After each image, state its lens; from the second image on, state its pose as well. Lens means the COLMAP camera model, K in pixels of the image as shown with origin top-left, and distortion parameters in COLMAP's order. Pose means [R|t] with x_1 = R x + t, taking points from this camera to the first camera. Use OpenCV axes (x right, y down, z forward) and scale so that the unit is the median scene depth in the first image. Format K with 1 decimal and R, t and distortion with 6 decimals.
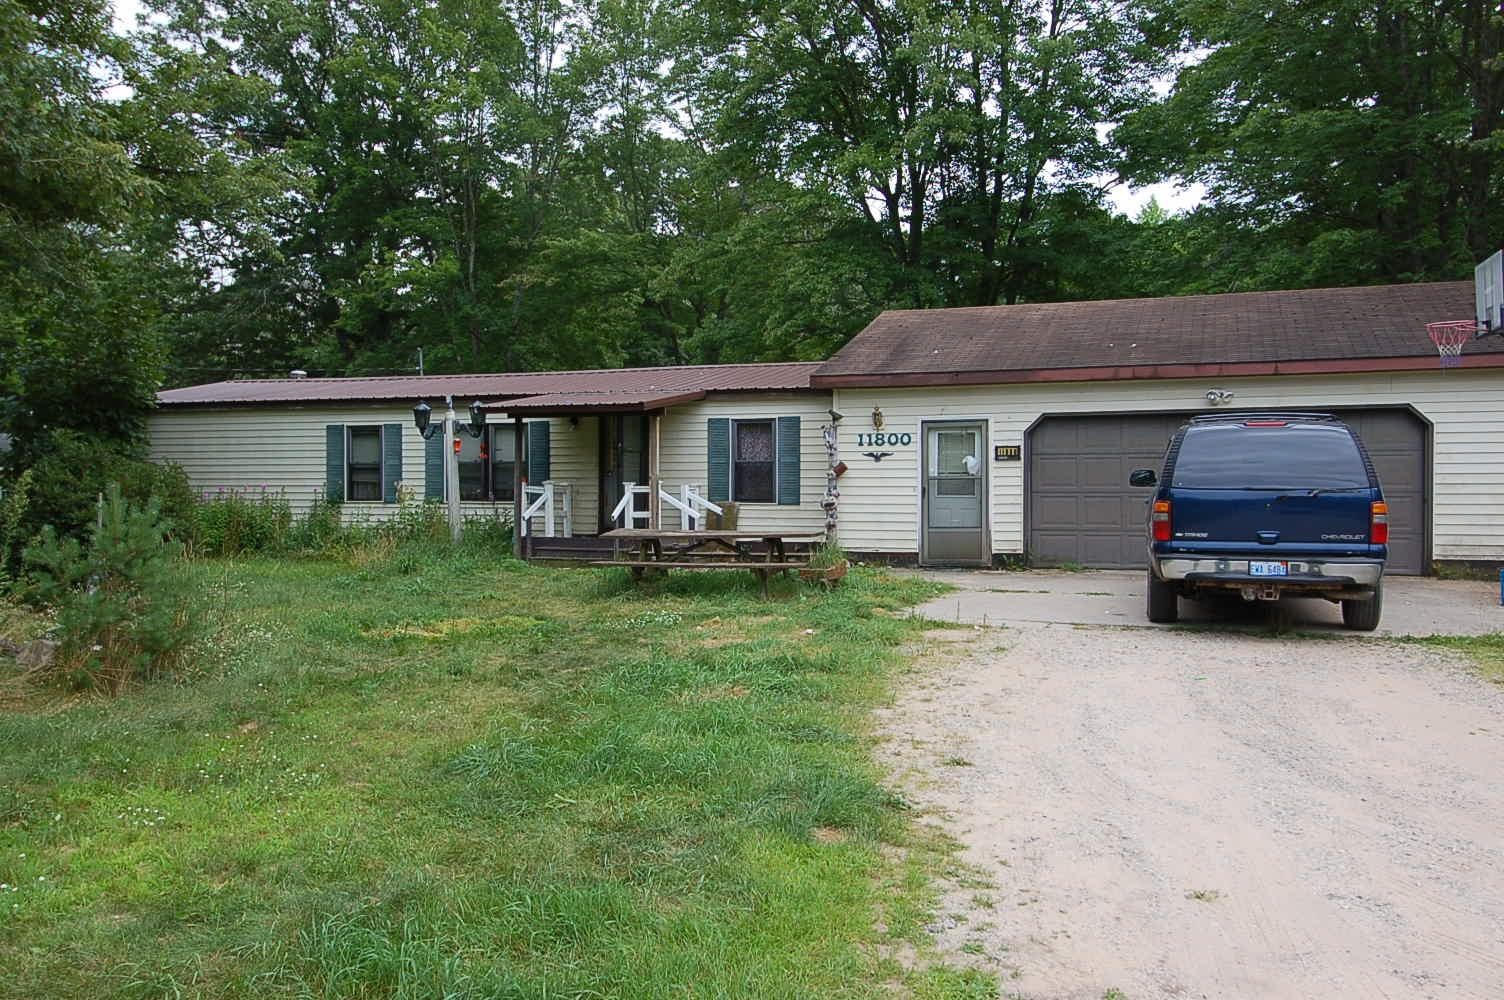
lens RADIAL K [[1273.2, 0, 752.9], [0, 1273.2, 498.1], [0, 0, 1]] dist [0.039831, -0.011265]
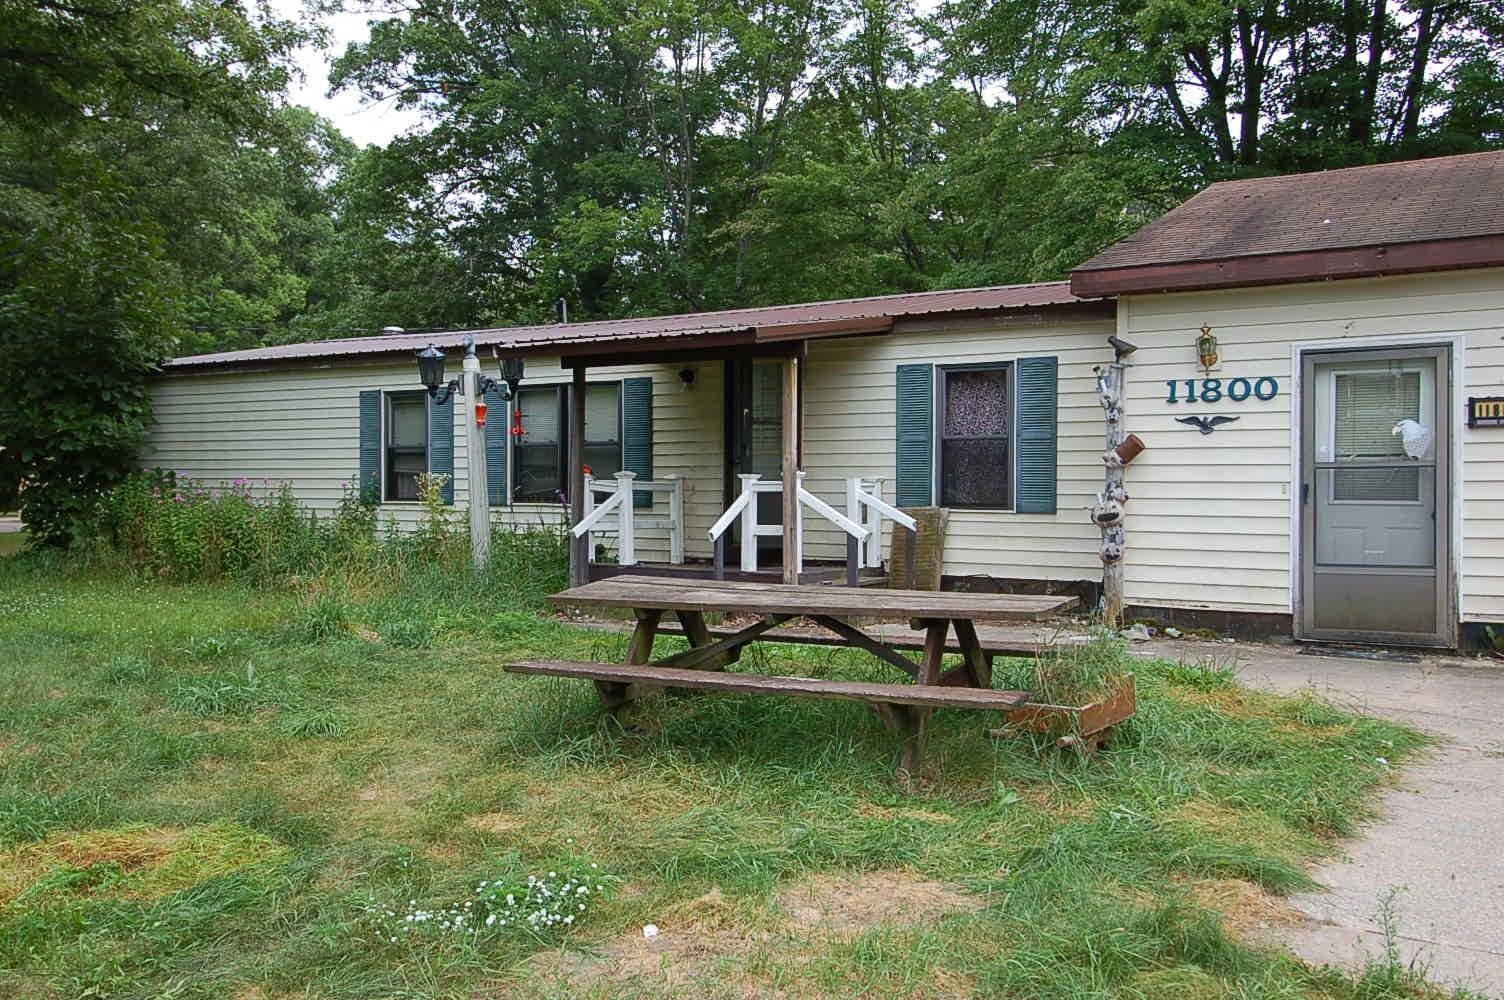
lens RADIAL K [[1273.2, 0, 748.2], [0, 1273.2, 500.1], [0, 0, 1]] dist [0.039831, -0.011265]
pose [[0.973440, 0.004469, -0.228898, 0.033934], [-0.002330, 0.999951, 0.009615, -0.005938], [0.228930, -0.008826, 0.973403, 0.425630]]
